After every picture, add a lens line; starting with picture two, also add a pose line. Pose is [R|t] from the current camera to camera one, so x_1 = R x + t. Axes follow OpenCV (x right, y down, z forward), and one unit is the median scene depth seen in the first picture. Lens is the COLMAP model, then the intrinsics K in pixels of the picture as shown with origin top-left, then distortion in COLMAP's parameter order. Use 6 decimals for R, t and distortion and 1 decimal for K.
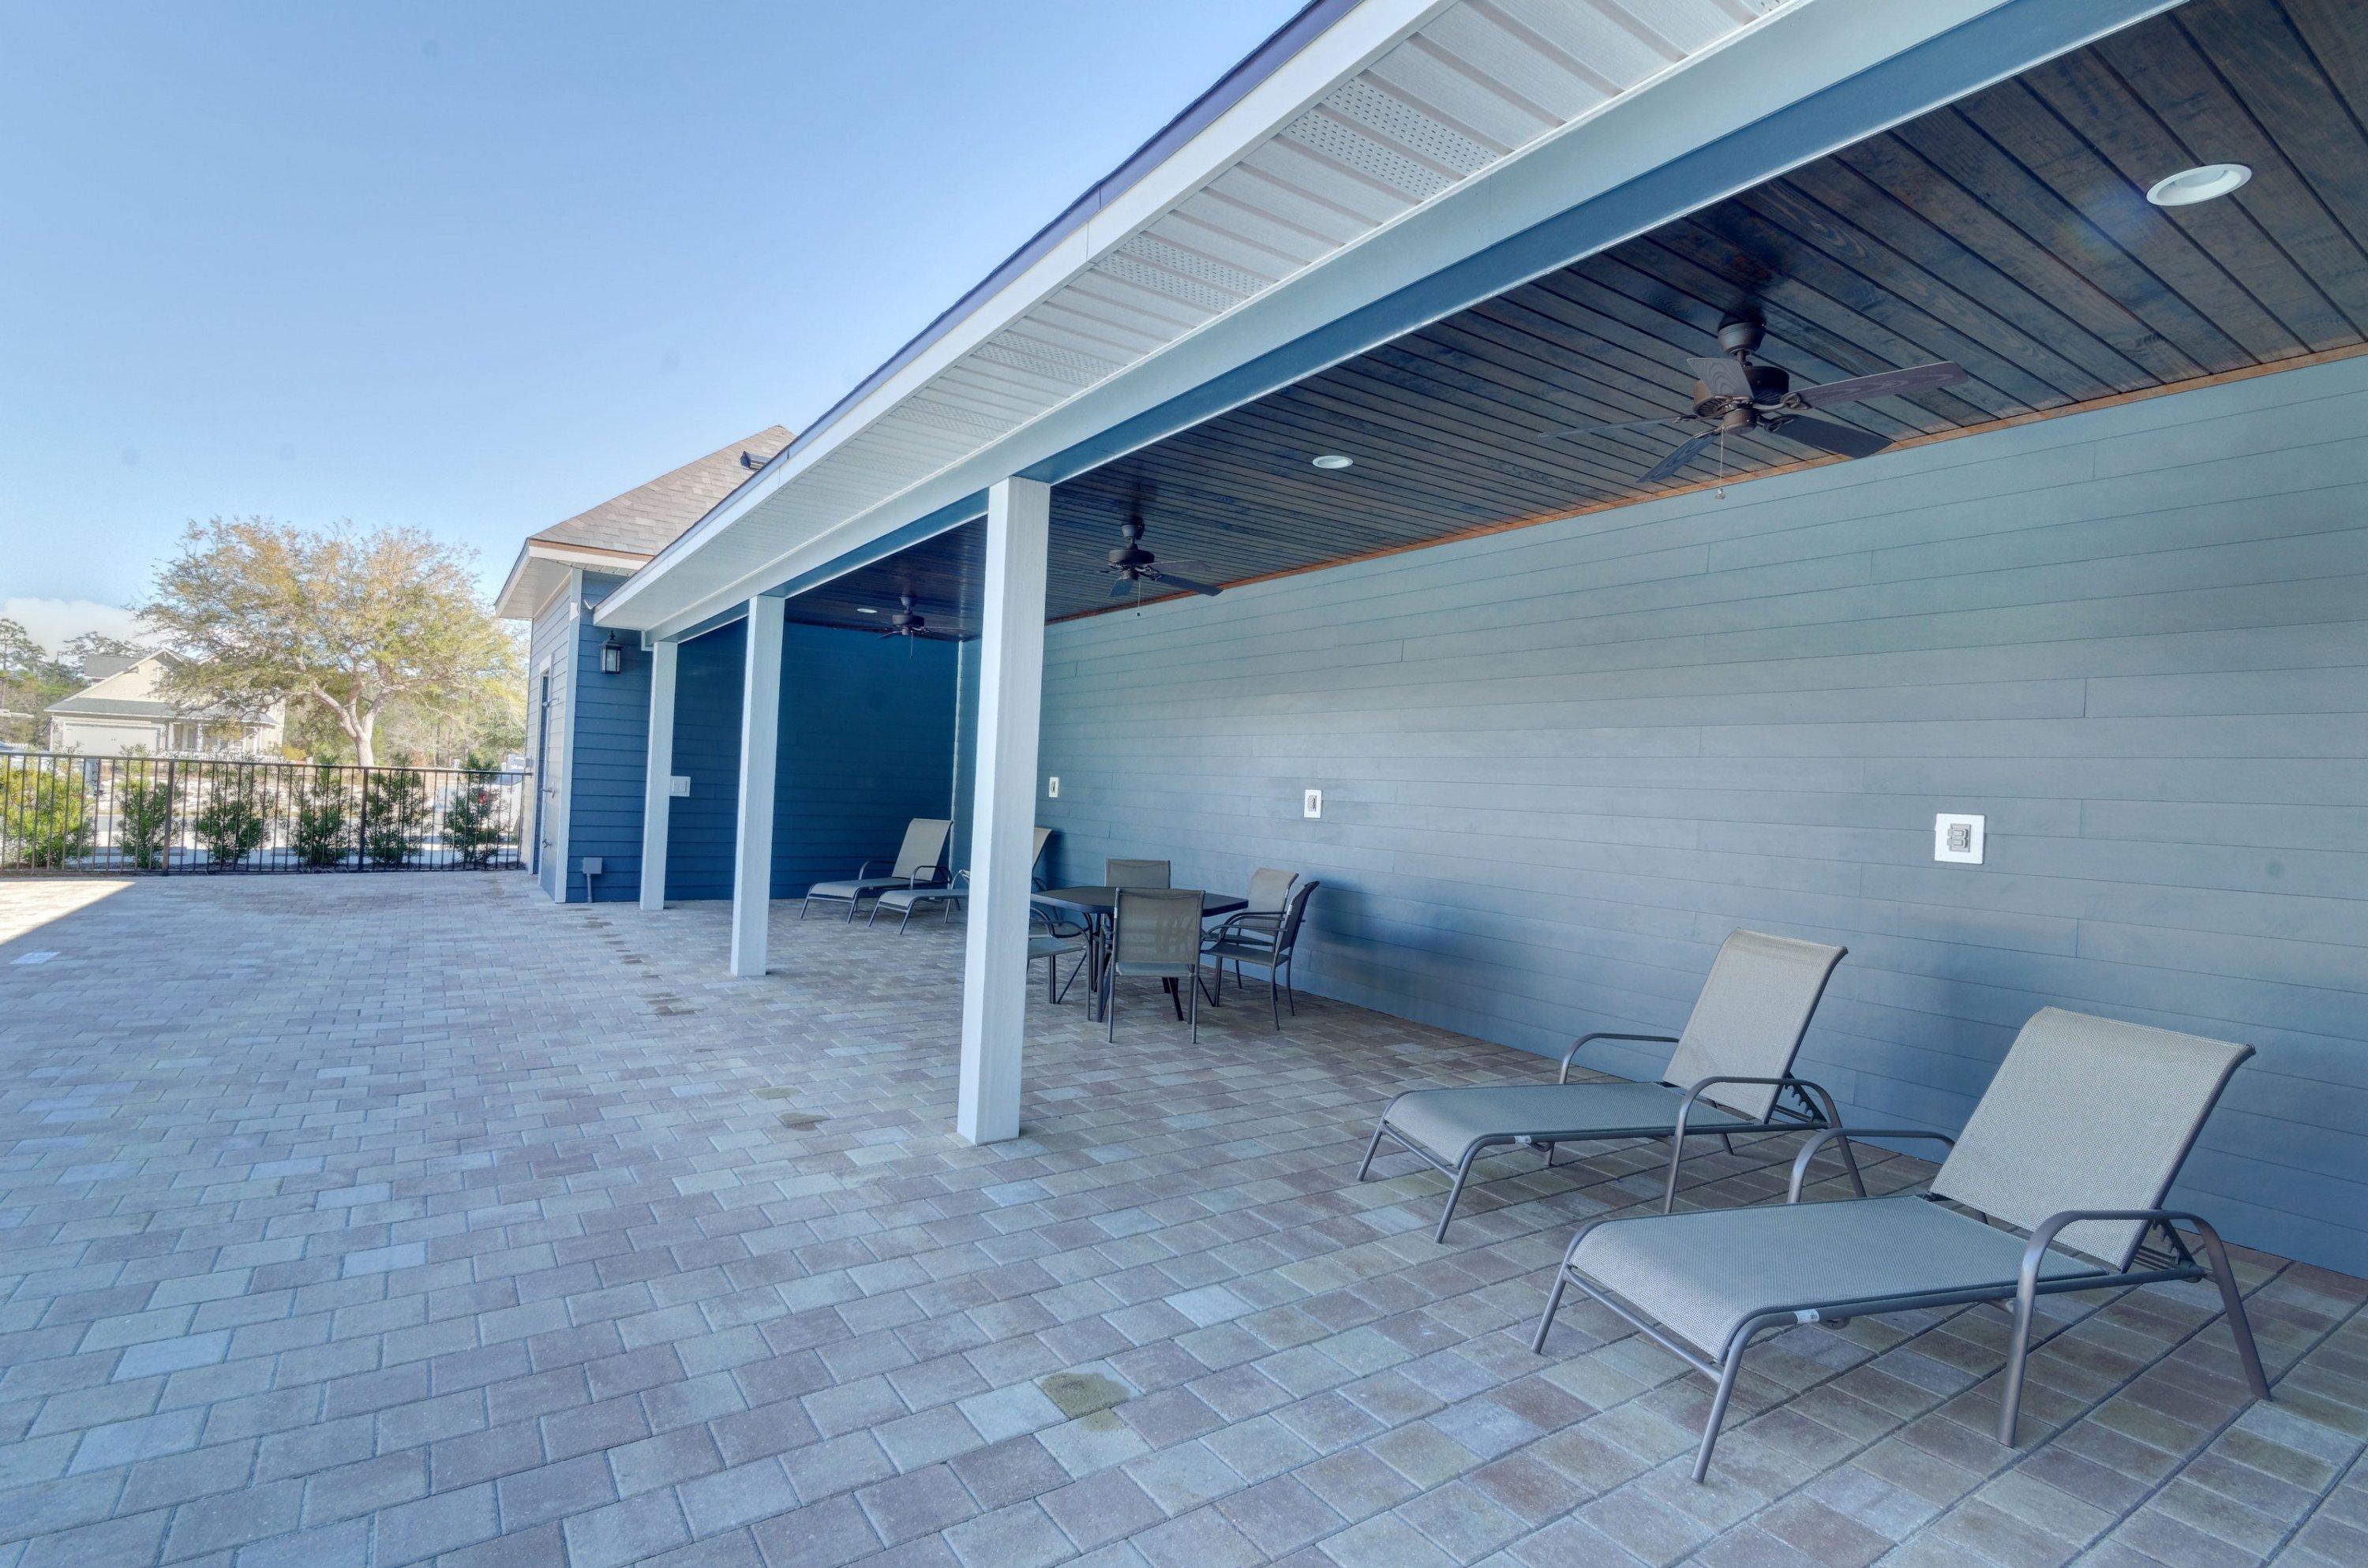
lens RADIAL K [[1128.6, 0, 1177.6], [0, 1128.6, 771.8], [0, 0, 1]] dist [0.000667, 0.001118]
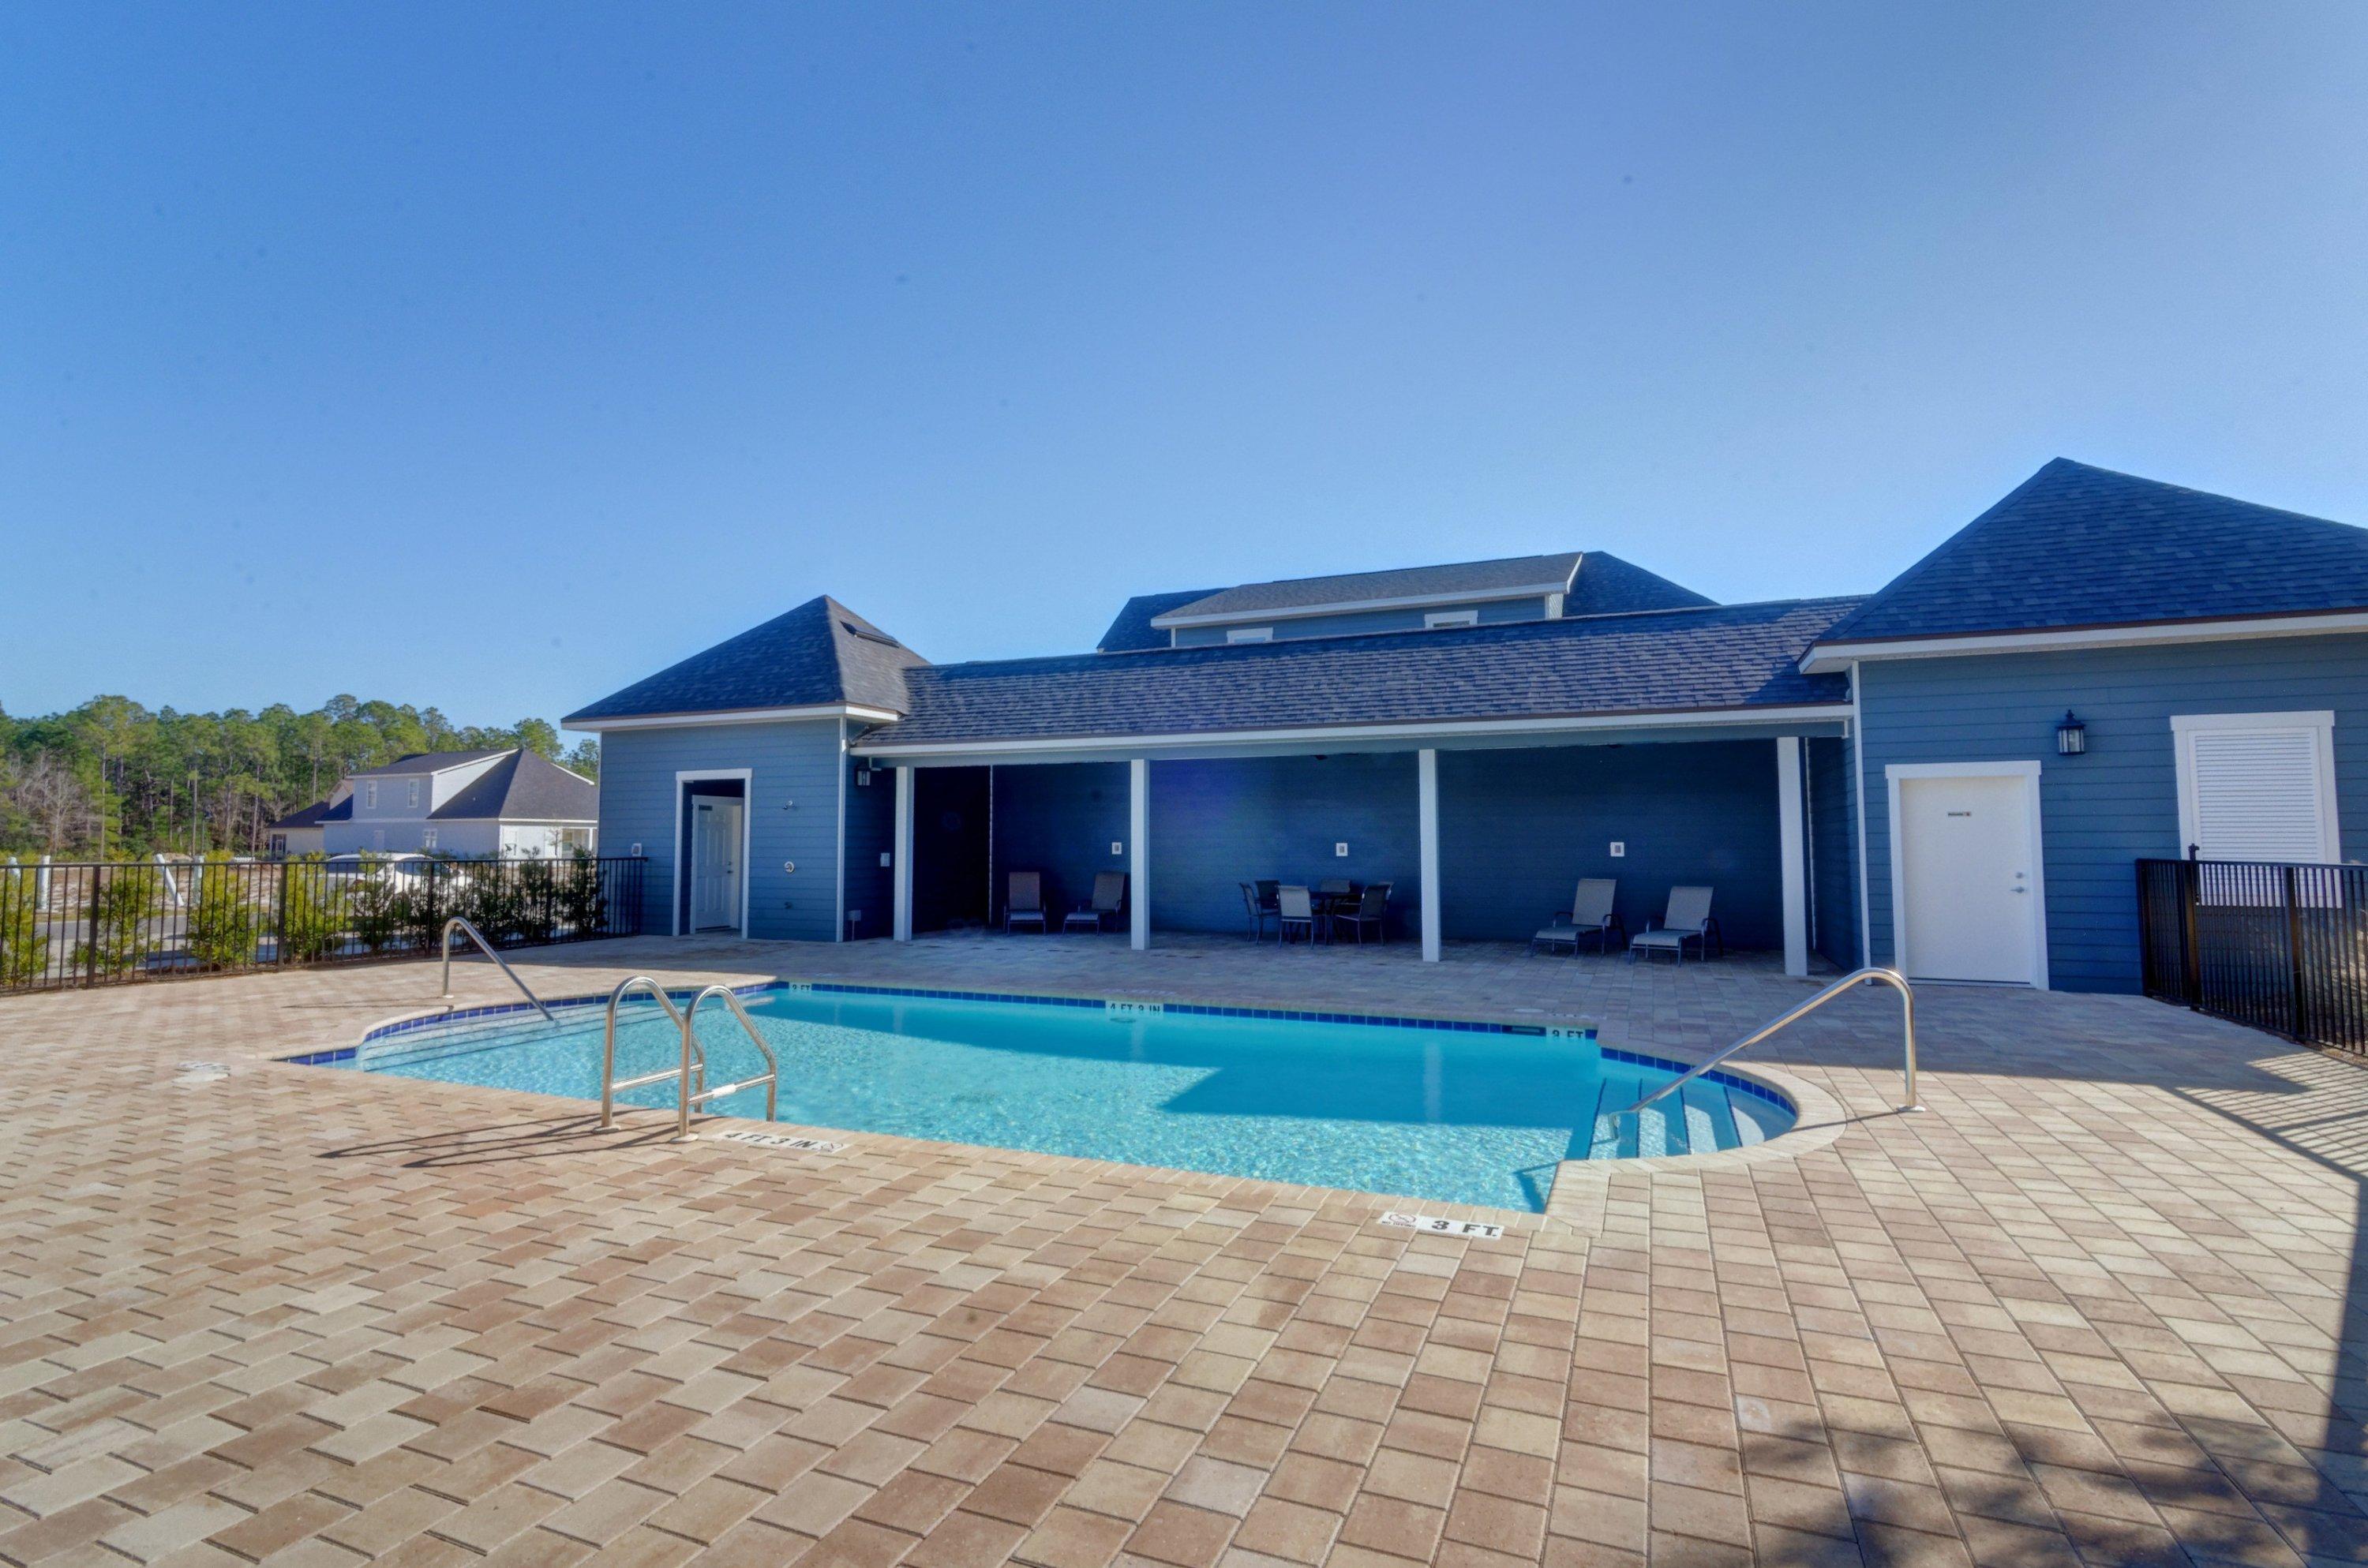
lens RADIAL K [[1128.6, 0, 1177.6], [0, 1128.6, 771.8], [0, 0, 1]] dist [0.000667, 0.001118]
pose [[0.836903, -0.010780, 0.547244, -0.758048], [0.031655, 0.999086, -0.028729, -0.039497], [-0.546434, 0.041367, 0.836480, -0.376956]]
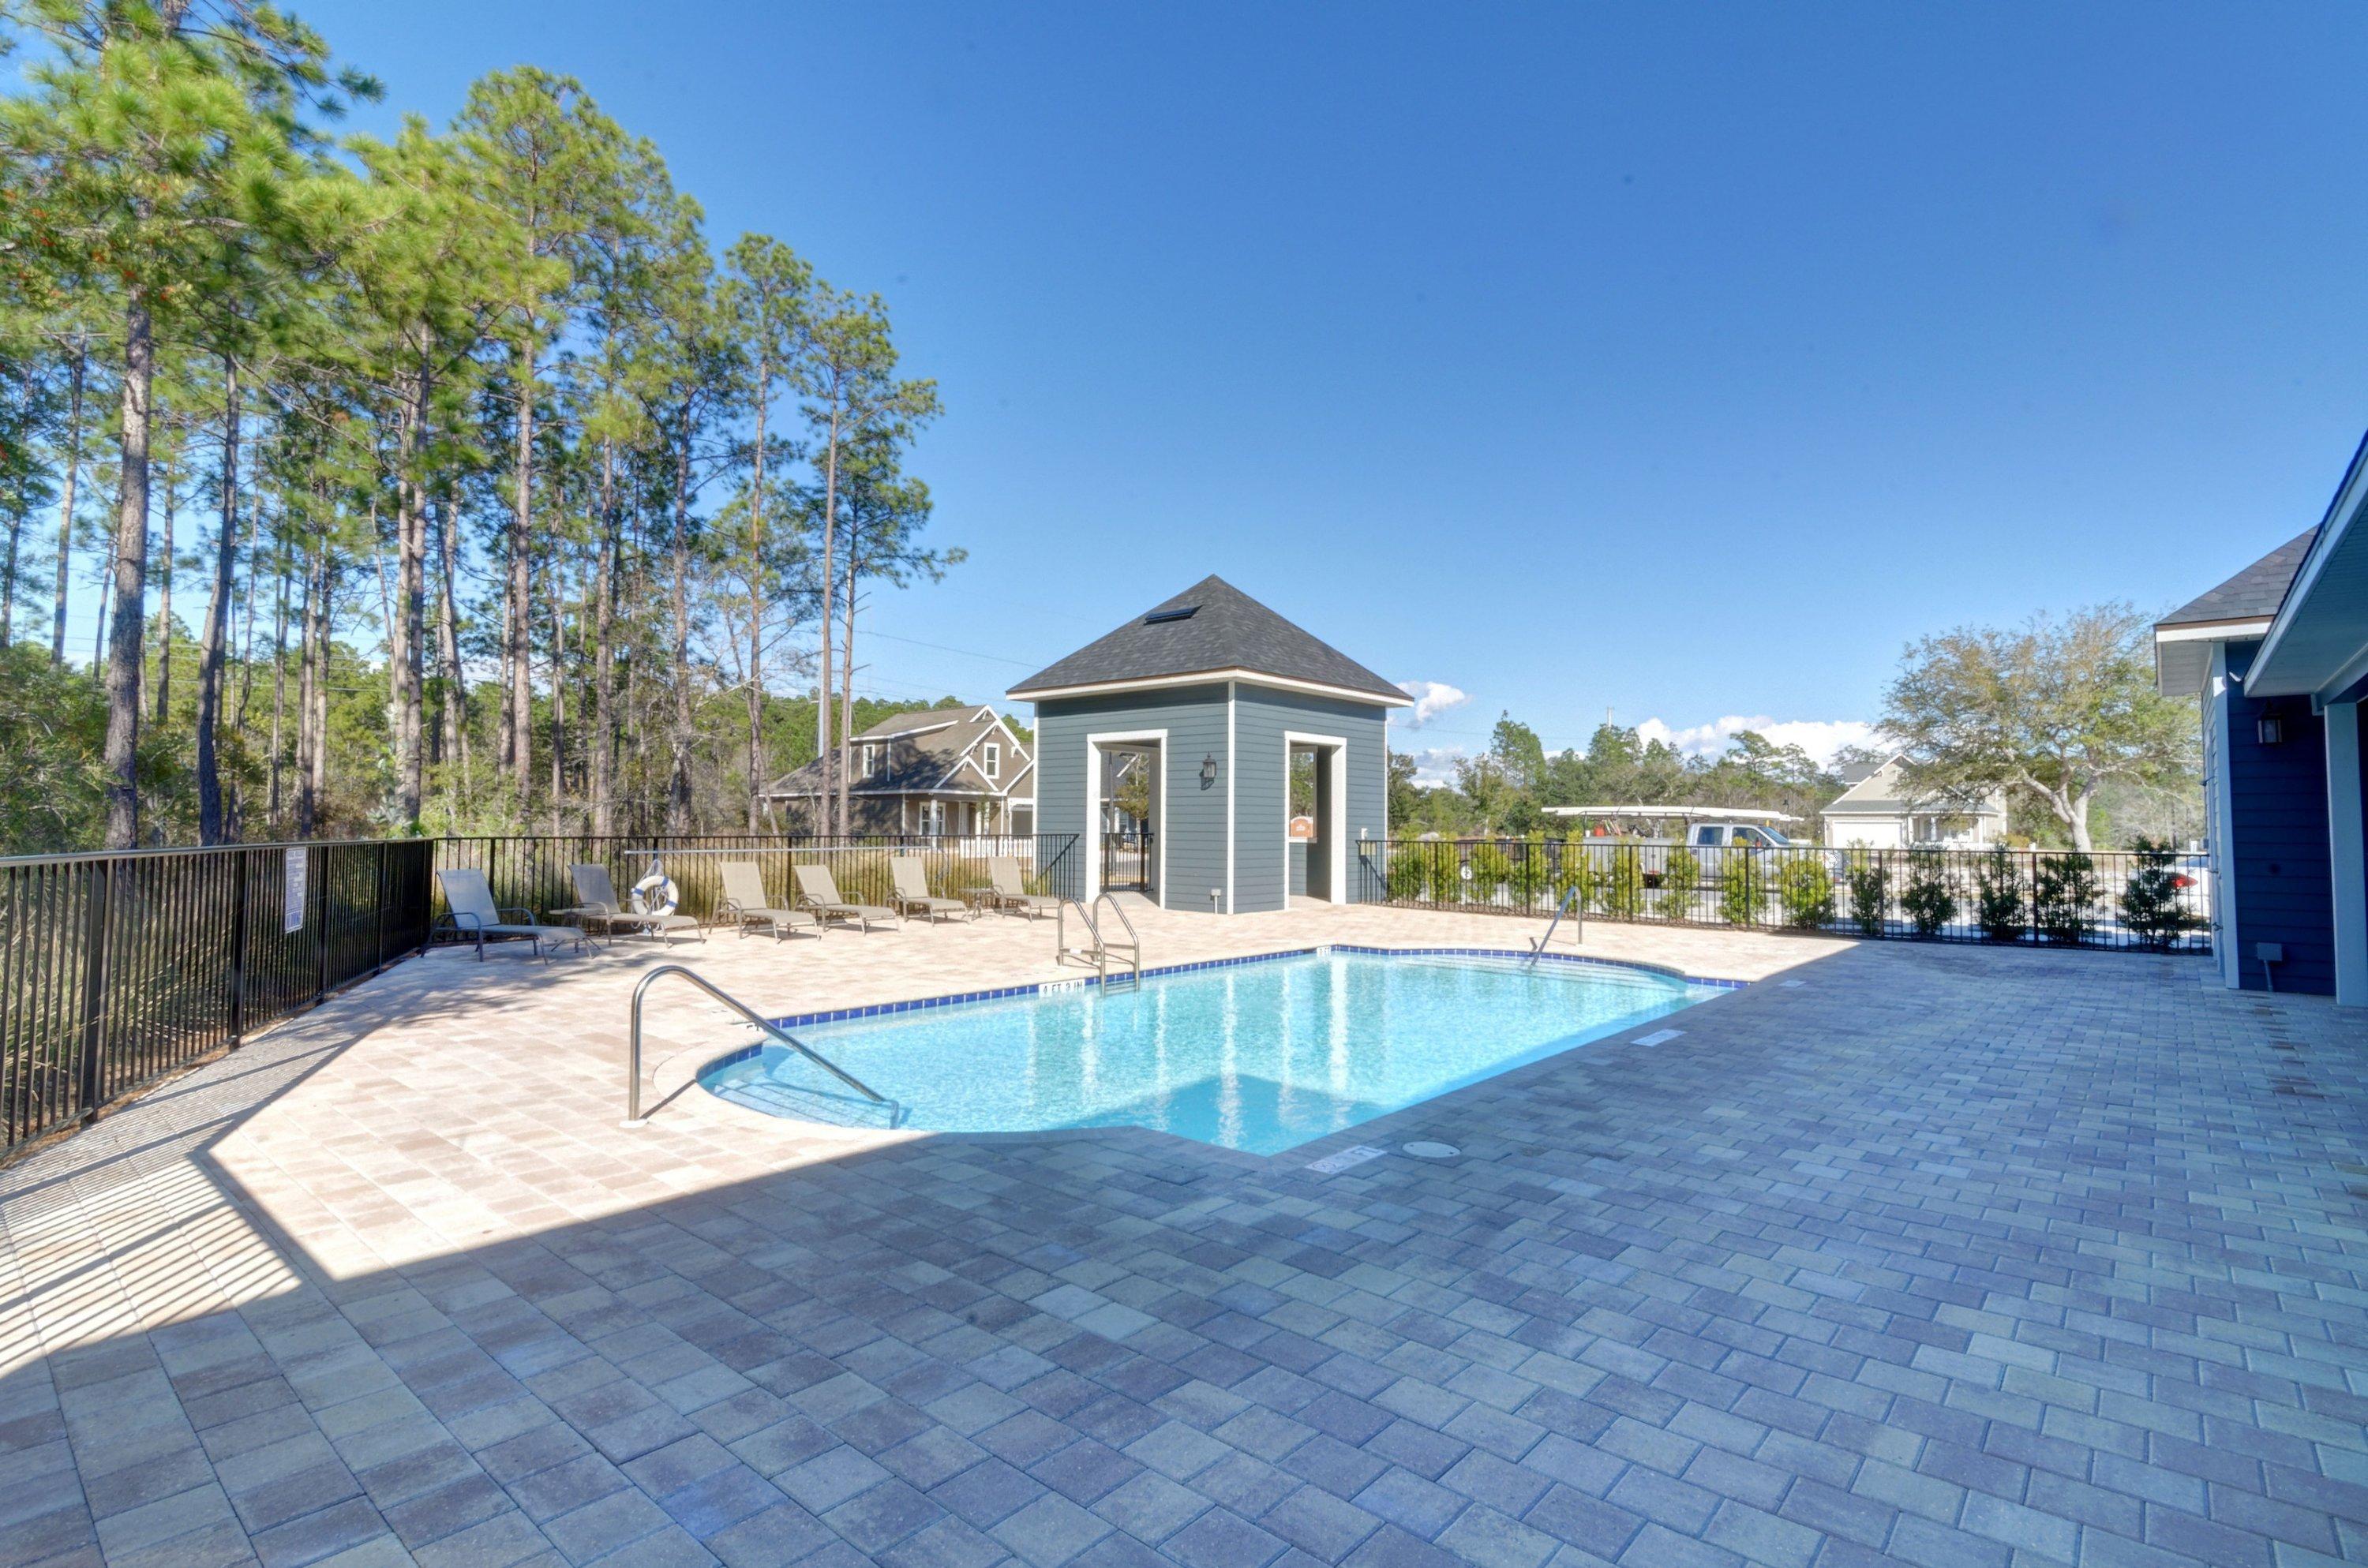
lens RADIAL K [[1128.6, 0, 1177.6], [0, 1128.6, 771.8], [0, 0, 1]] dist [0.000667, 0.001118]
pose [[0.261165, -0.091117, -0.960984, 0.122831], [0.017316, 0.995817, -0.089714, 0.002294], [0.965139, 0.006790, 0.261650, -0.091528]]
